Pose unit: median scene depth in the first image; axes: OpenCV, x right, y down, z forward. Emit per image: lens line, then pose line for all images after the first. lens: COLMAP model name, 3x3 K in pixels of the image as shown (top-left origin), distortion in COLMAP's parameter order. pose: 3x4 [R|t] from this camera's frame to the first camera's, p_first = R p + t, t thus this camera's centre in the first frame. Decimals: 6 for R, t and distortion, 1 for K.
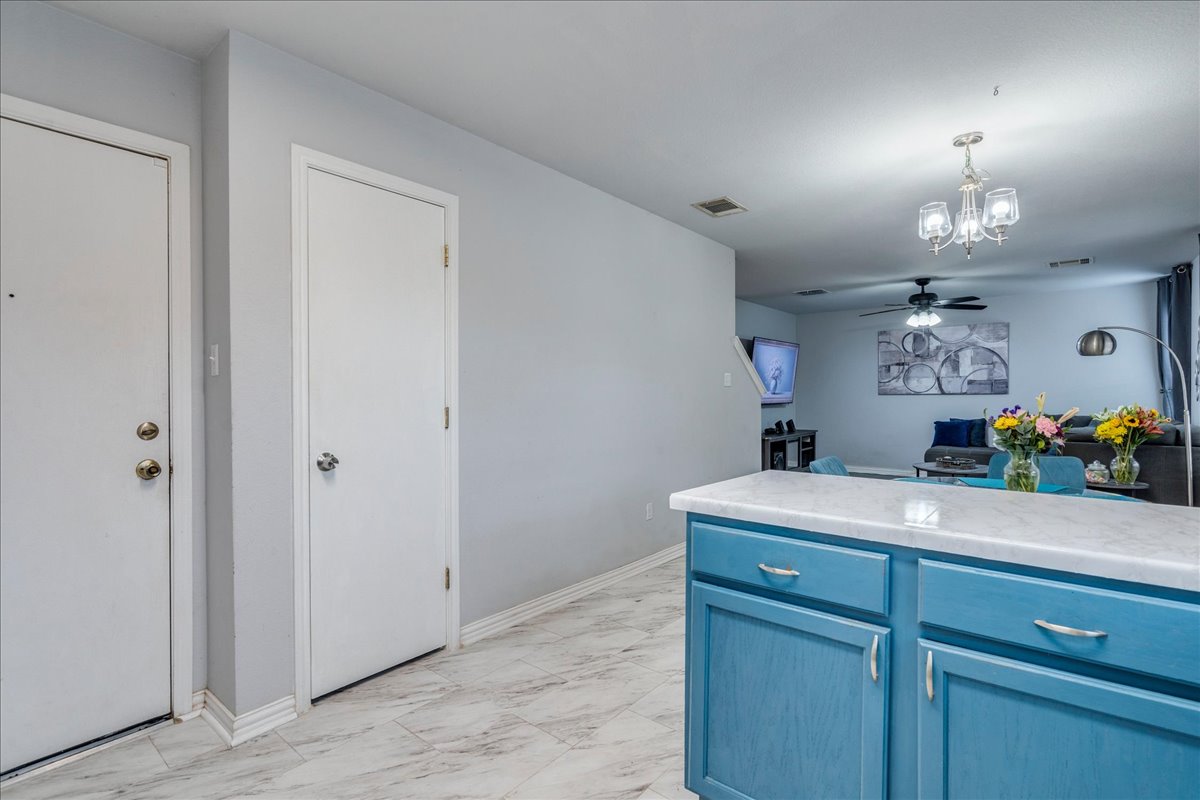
lens RADIAL K [[539.4, 0, 603.7], [0, 539.4, 400.6], [0, 0, 1]] dist [-0.021903, 0.000682]
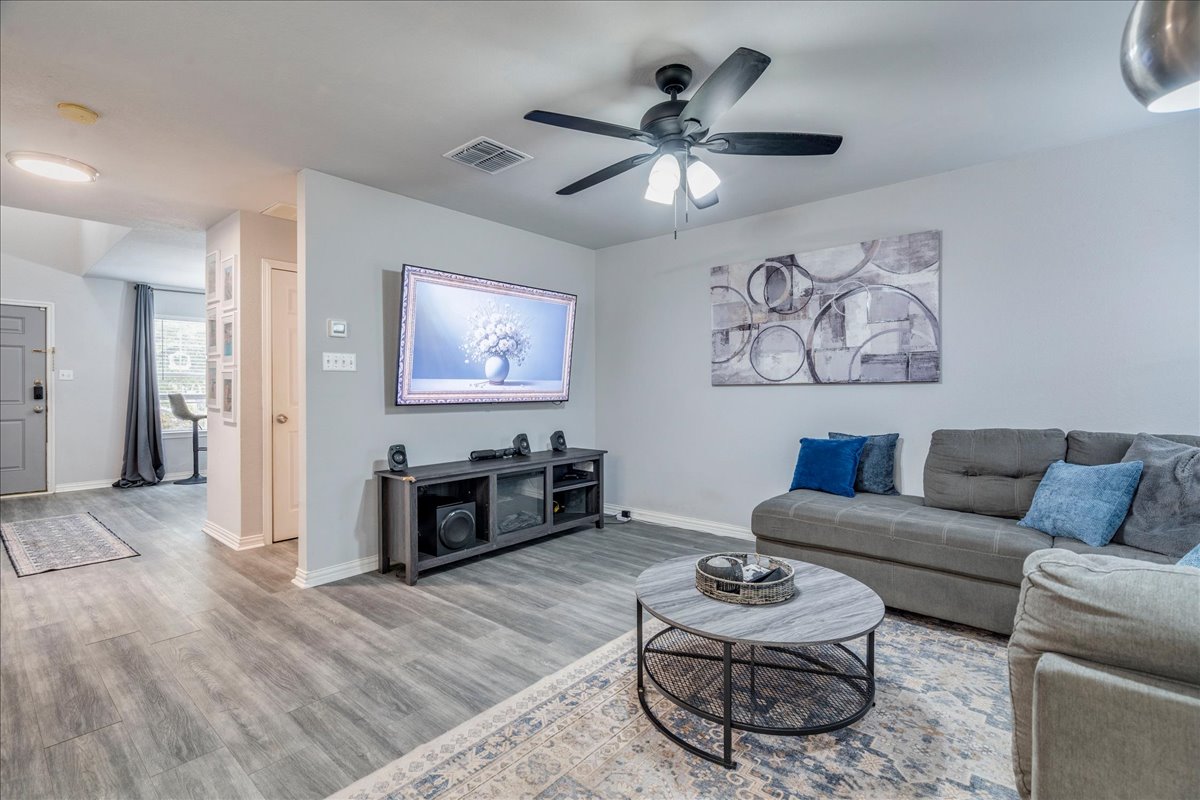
lens RADIAL K [[539.4, 0, 595.2], [0, 539.4, 394.0], [0, 0, 1]] dist [-0.021903, 0.000682]
pose [[0.999953, -0.000261, -0.009729, 0.431323], [0.000225, 0.999993, -0.003639, -0.000589], [0.009730, 0.003637, 0.999946, 0.493385]]
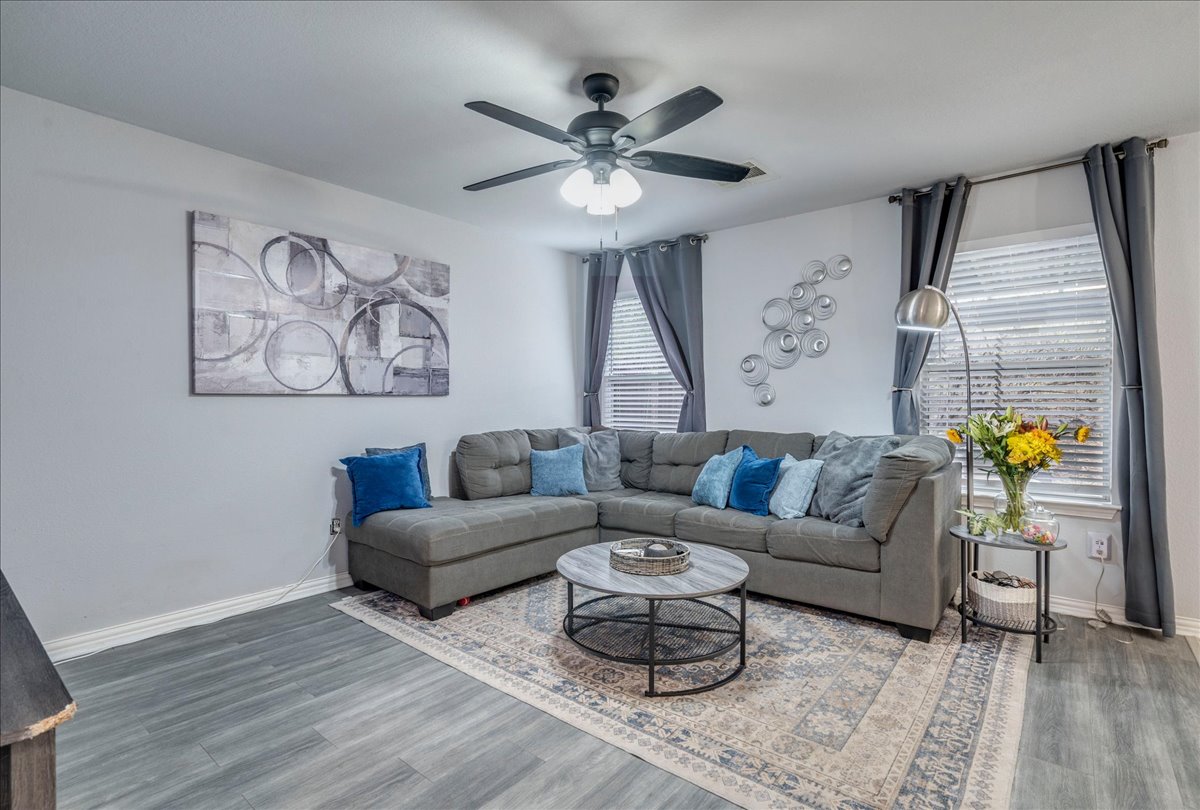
lens RADIAL K [[579.6, 0, 595.8], [0, 579.6, 409.2], [0, 0, 1]] dist [-0.005029, -0.000348]
pose [[-0.018617, -0.010513, 0.999771, 0.147690], [0.008097, 0.999910, 0.010665, -0.003802], [-0.999794, 0.008294, -0.018530, 0.805307]]
